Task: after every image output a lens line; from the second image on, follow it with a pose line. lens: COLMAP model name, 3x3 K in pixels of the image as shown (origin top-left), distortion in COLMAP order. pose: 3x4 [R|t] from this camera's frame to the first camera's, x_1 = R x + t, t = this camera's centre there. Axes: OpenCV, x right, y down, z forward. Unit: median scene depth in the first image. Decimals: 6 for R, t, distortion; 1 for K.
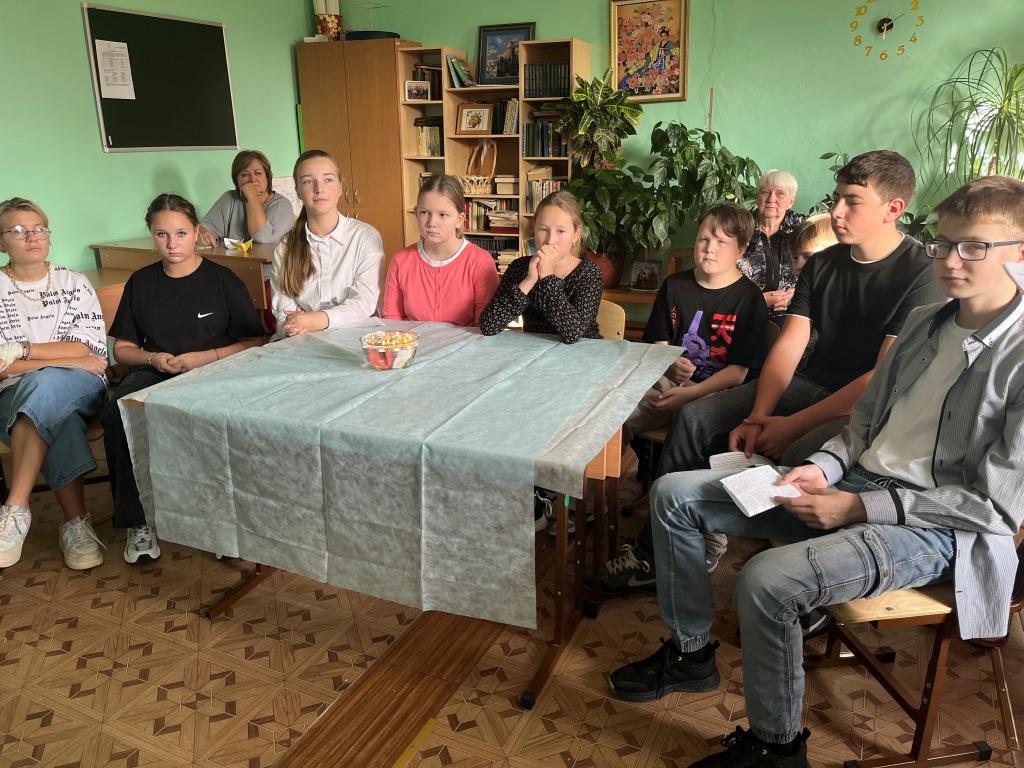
lens RADIAL K [[780.8, 0, 512.1], [0, 780.8, 390.3], [0, 0, 1]] dist [0.054584, -0.087792]
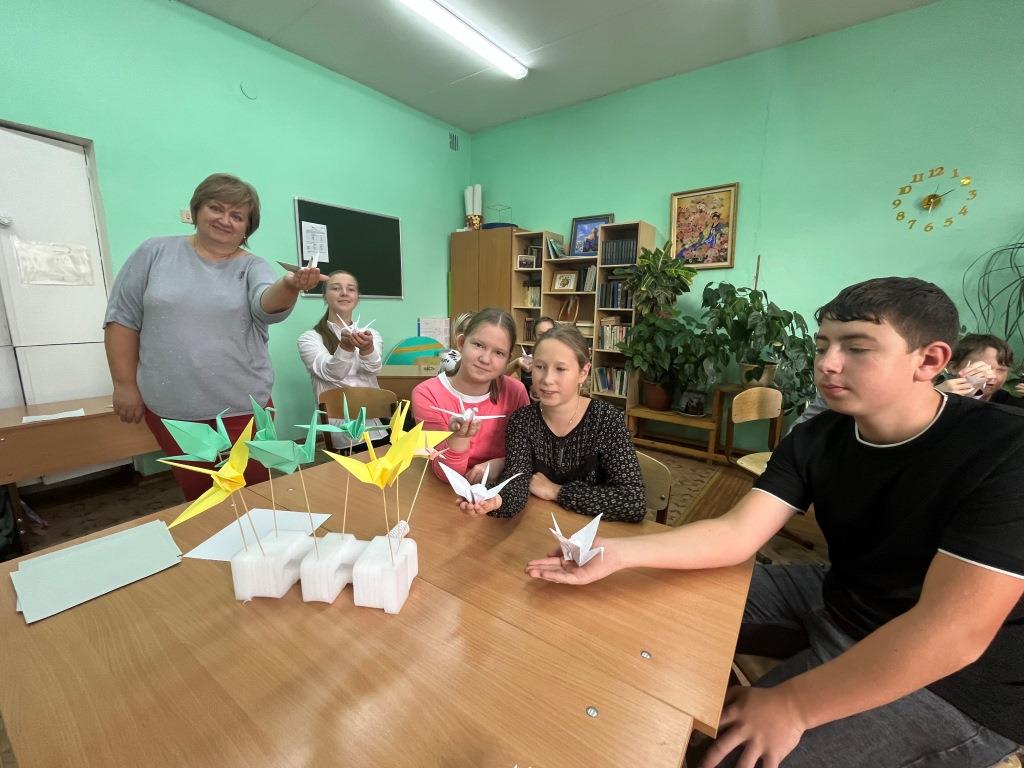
lens RADIAL K [[422.1, 0, 513.4], [0, 422.1, 381.8], [0, 0, 1]] dist [-0.007559, -0.000578]
pose [[0.976261, 0.062047, -0.207521, 0.033972], [-0.088252, 0.988904, -0.119500, -0.084744], [0.197804, 0.134978, 0.970904, 0.329405]]
